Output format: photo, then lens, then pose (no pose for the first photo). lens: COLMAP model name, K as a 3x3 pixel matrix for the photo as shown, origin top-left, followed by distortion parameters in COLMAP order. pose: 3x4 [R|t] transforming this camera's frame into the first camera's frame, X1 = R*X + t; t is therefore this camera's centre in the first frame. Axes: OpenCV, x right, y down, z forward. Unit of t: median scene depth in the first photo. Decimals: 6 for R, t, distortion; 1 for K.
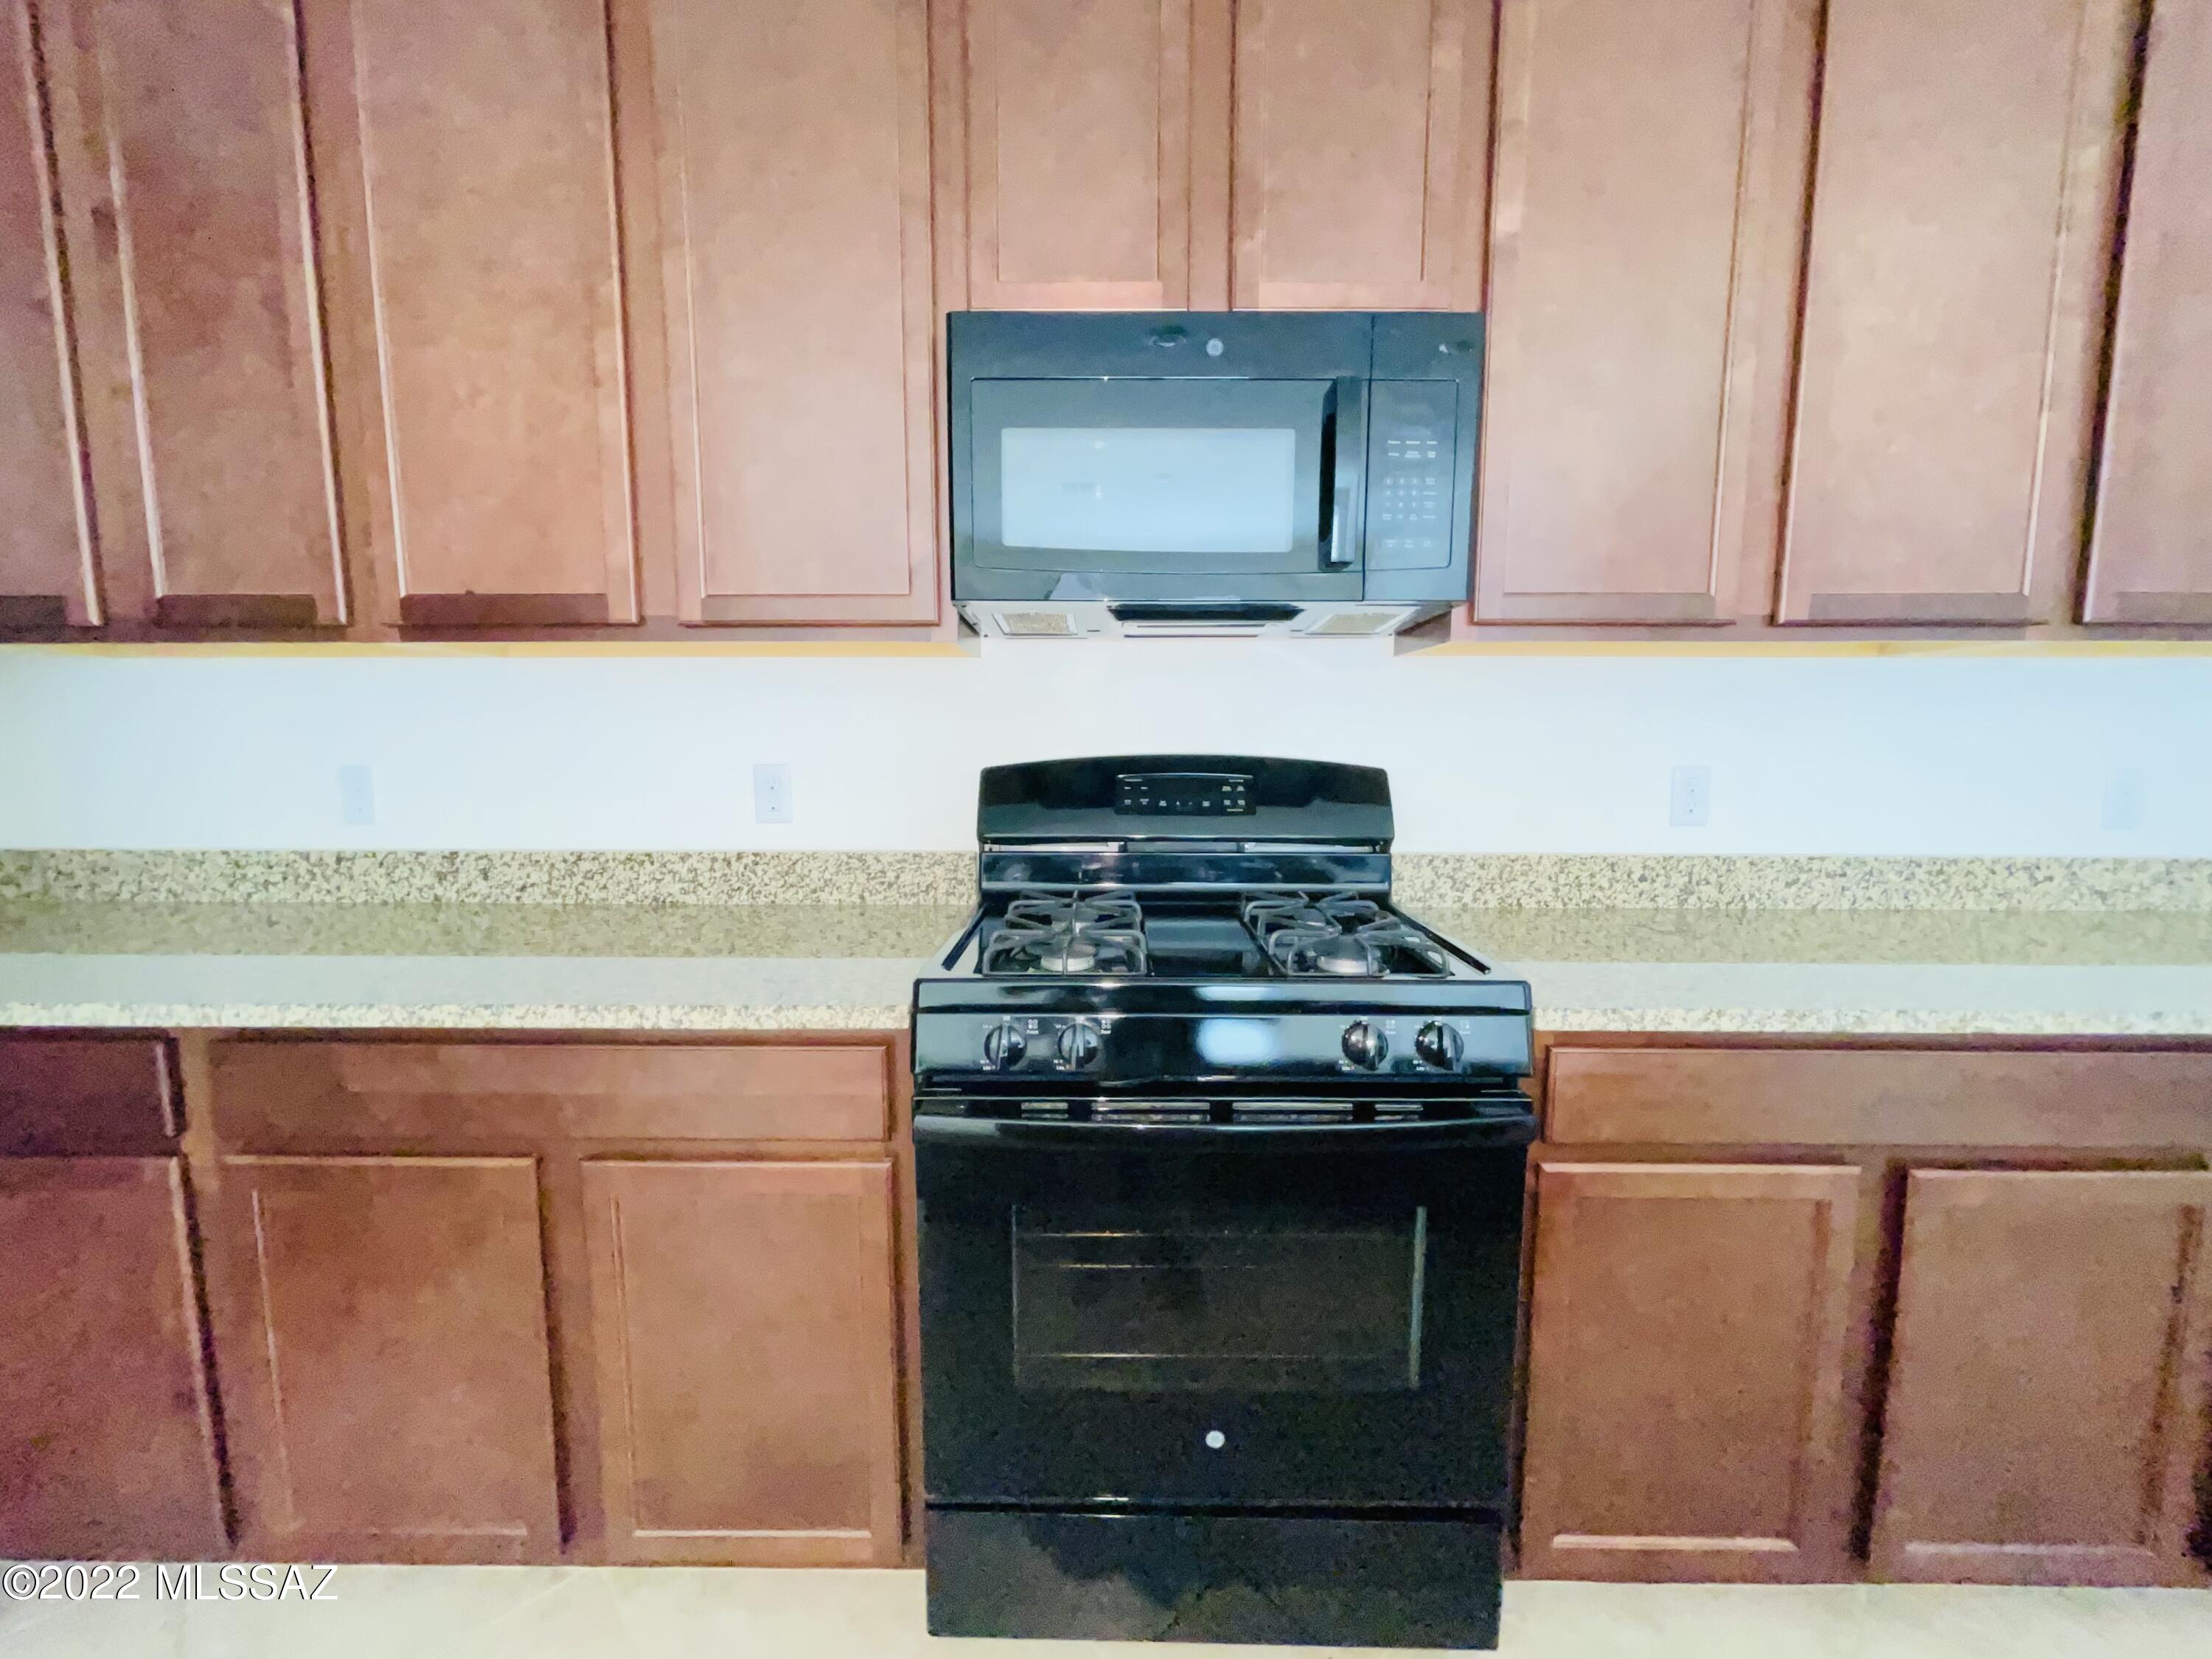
lens RADIAL K [[891.2, 0, 1089.3], [0, 891.2, 827.4], [0, 0, 1]] dist [-0.004174, 0.000444]
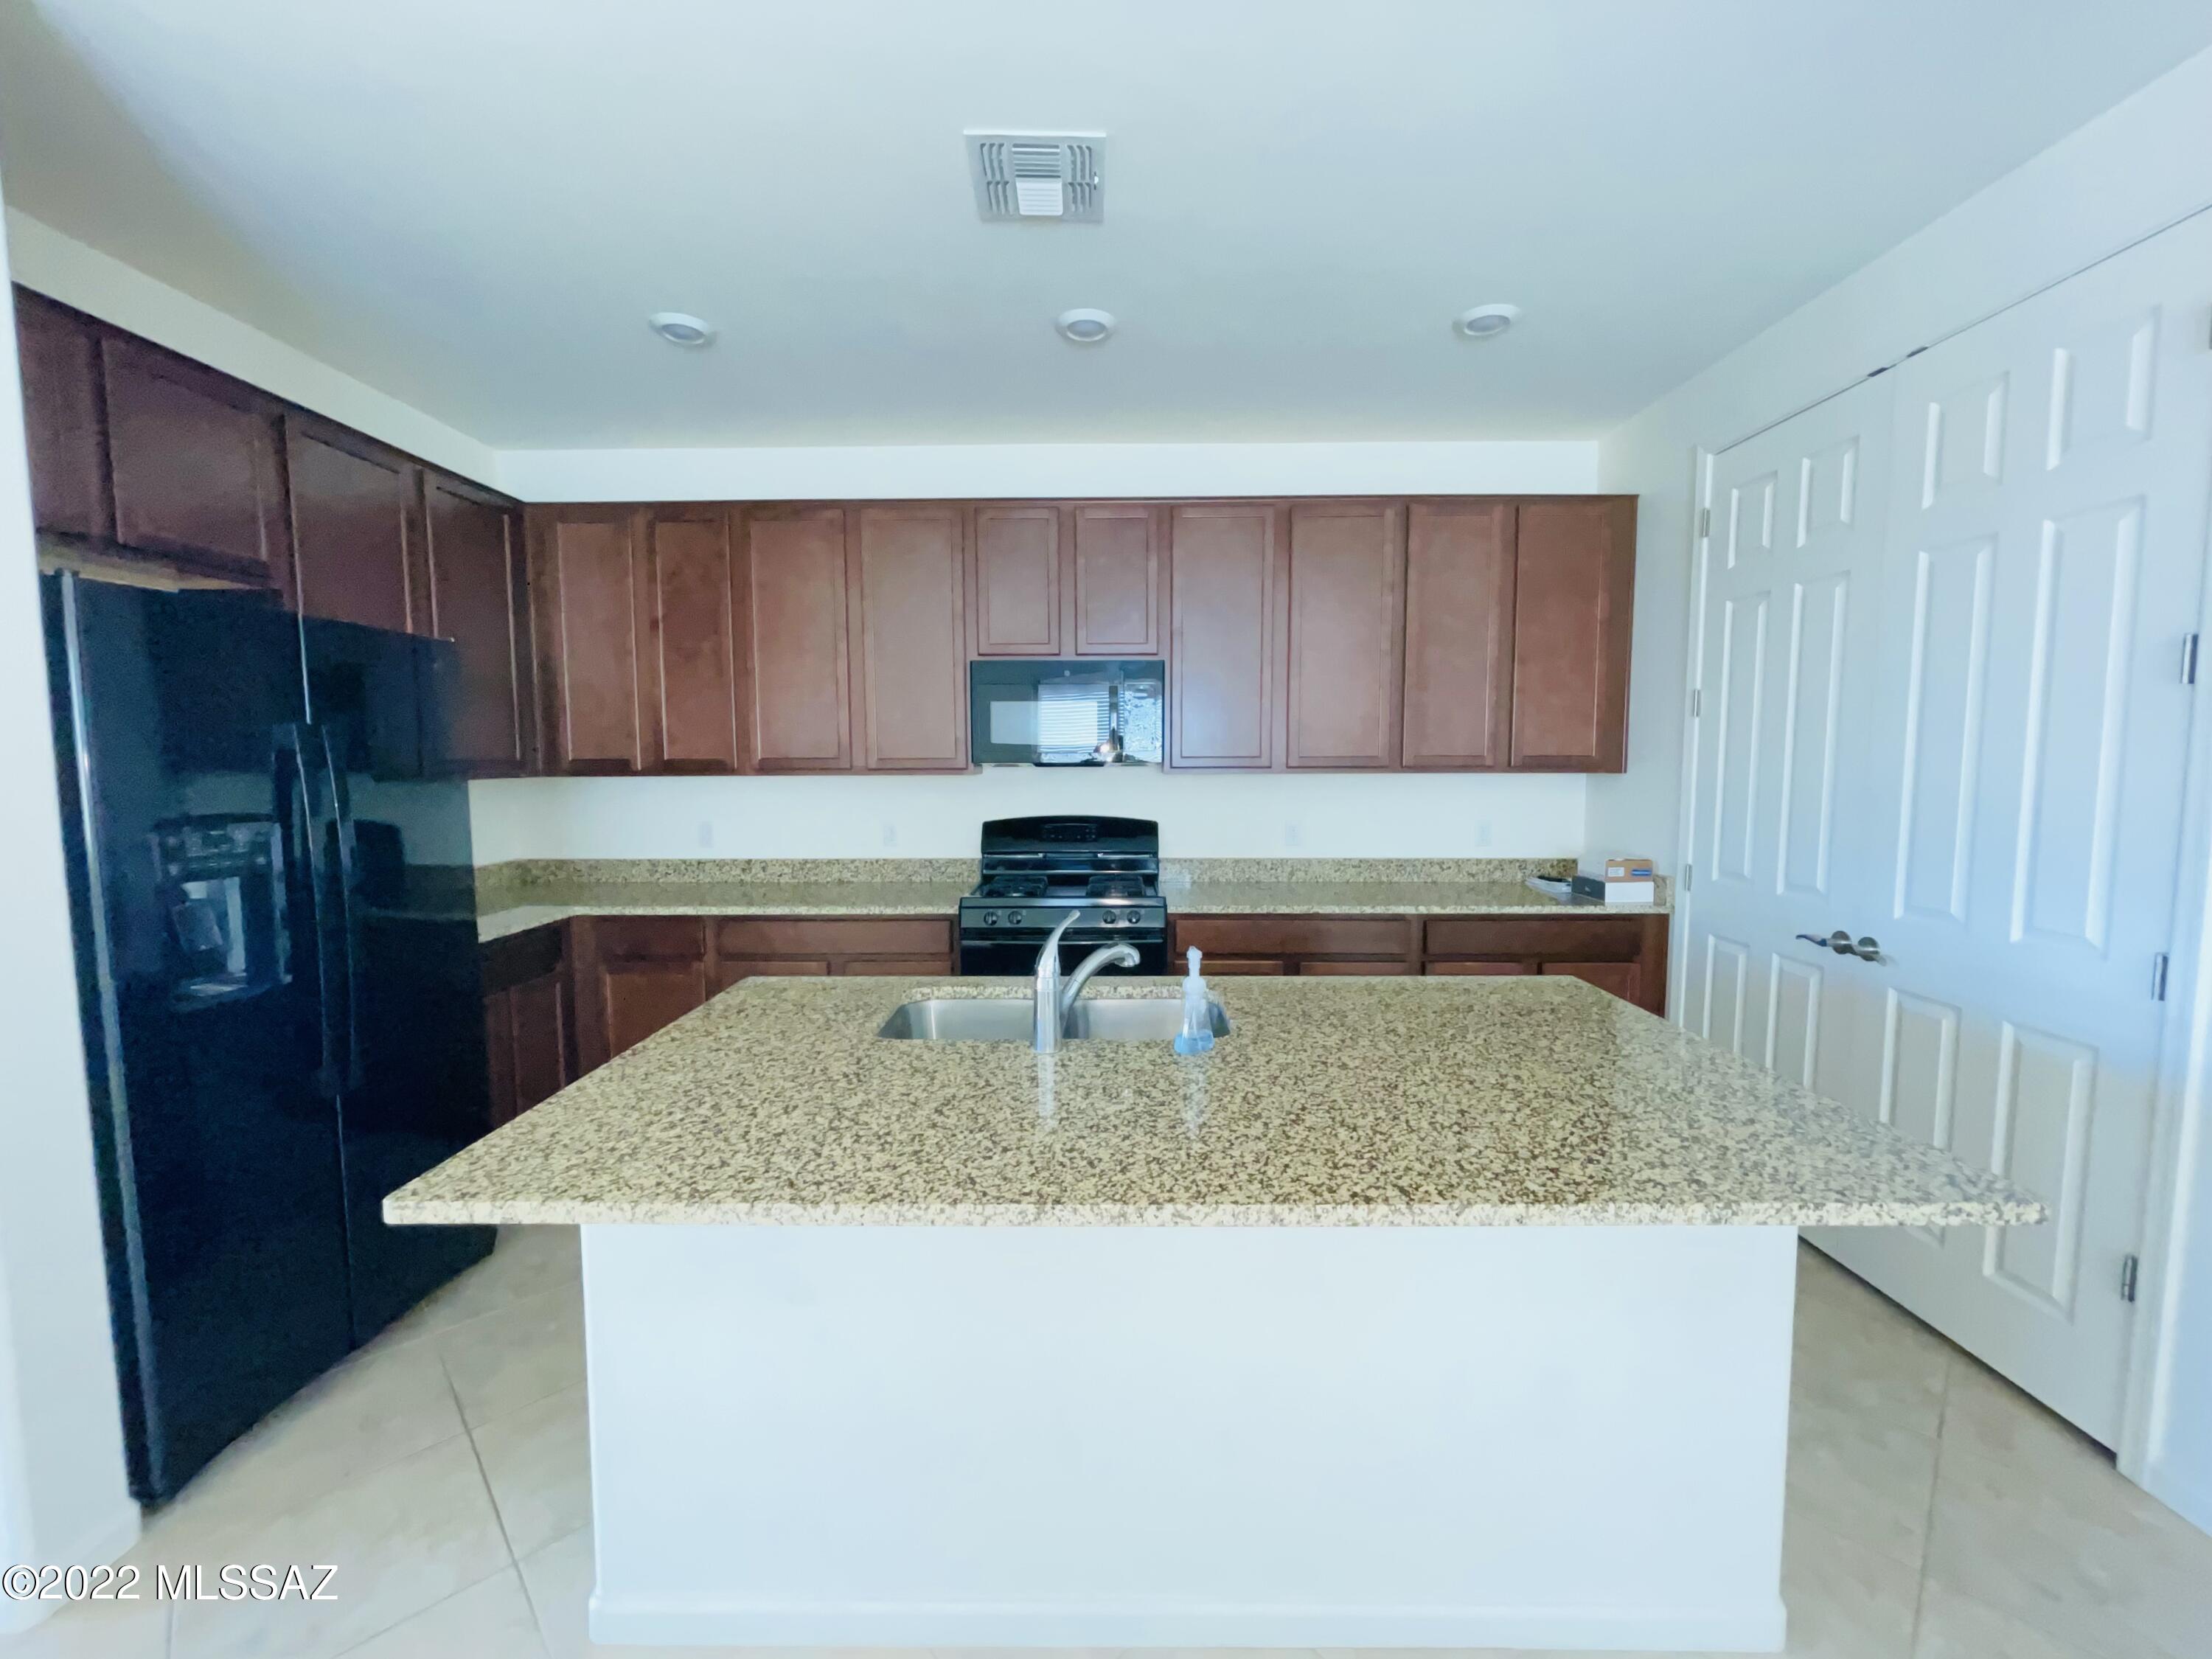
lens RADIAL K [[891.2, 0, 1102.7], [0, 891.2, 830.7], [0, 0, 1]] dist [-0.004174, 0.000444]
pose [[0.999911, -0.004481, 0.012545, 0.157529], [0.004855, 0.999539, -0.029963, 0.026365], [-0.012405, 0.030021, 0.999472, -1.290294]]
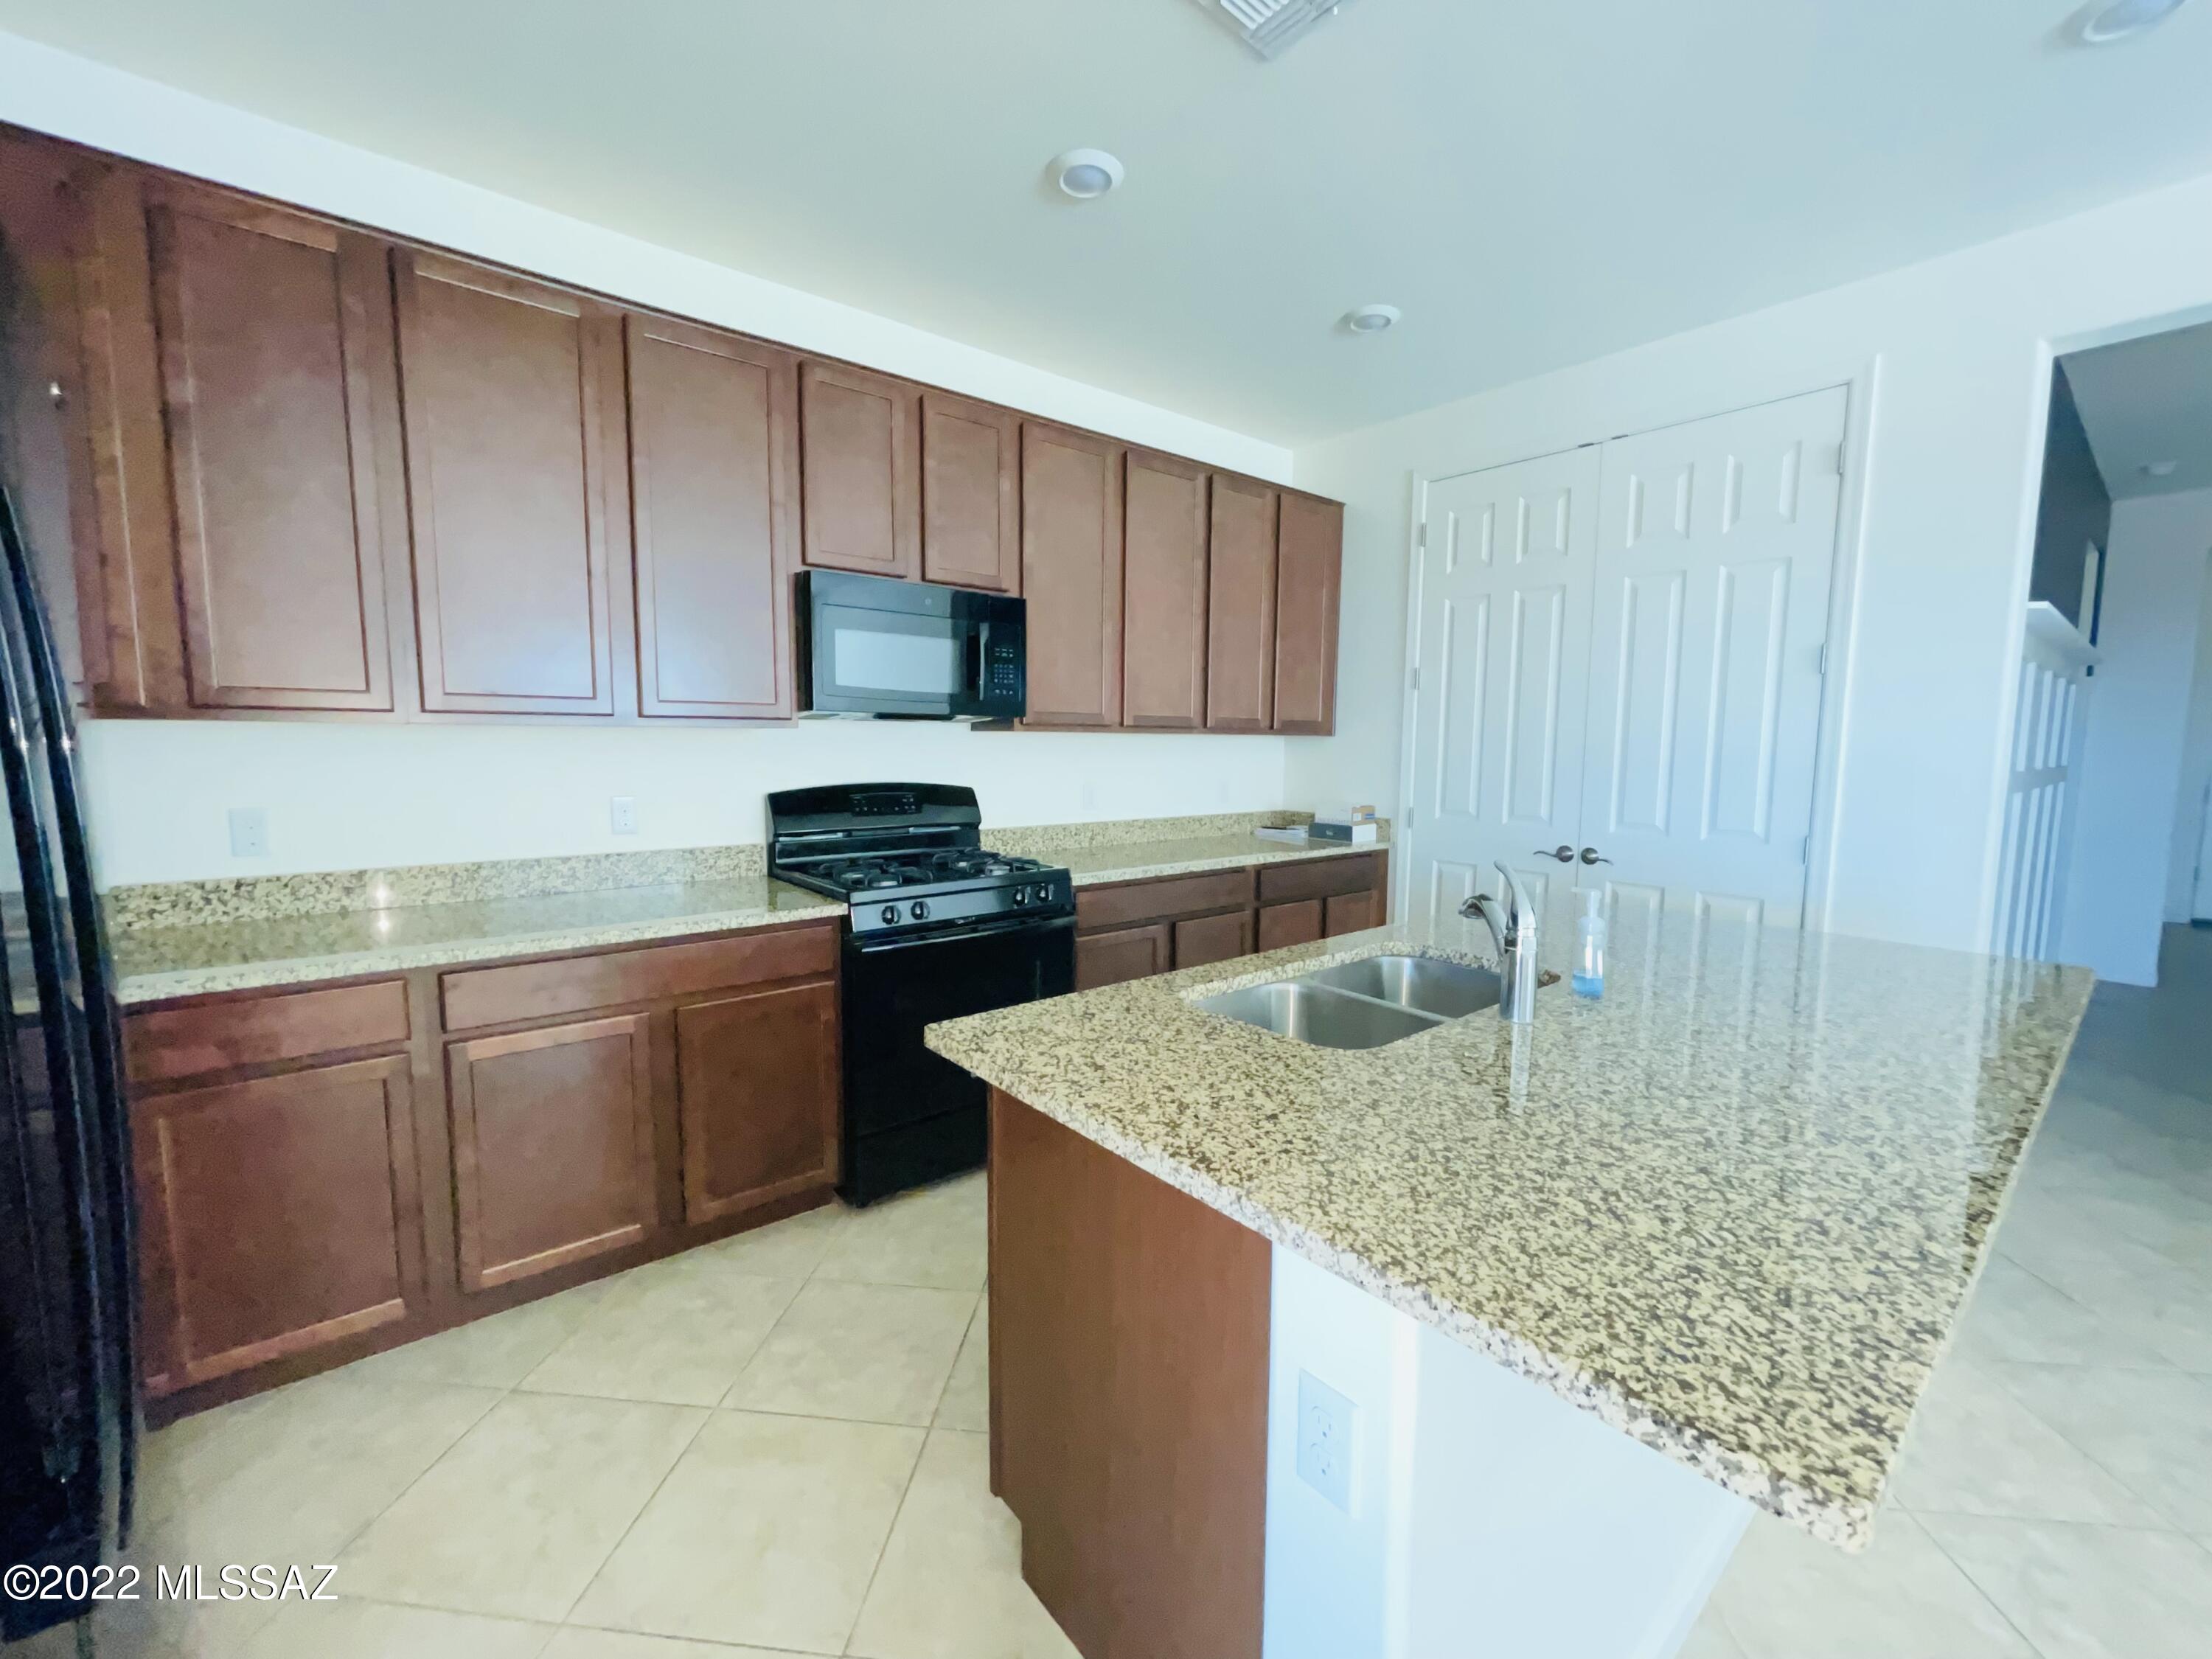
lens RADIAL K [[891.2, 0, 1110.3], [0, 891.2, 829.5], [0, 0, 1]] dist [-0.004174, 0.000444]
pose [[0.757494, -0.058918, 0.650178, -0.727109], [0.065028, 0.997776, 0.014655, 0.019562], [-0.649595, 0.031179, 0.759640, -0.705965]]
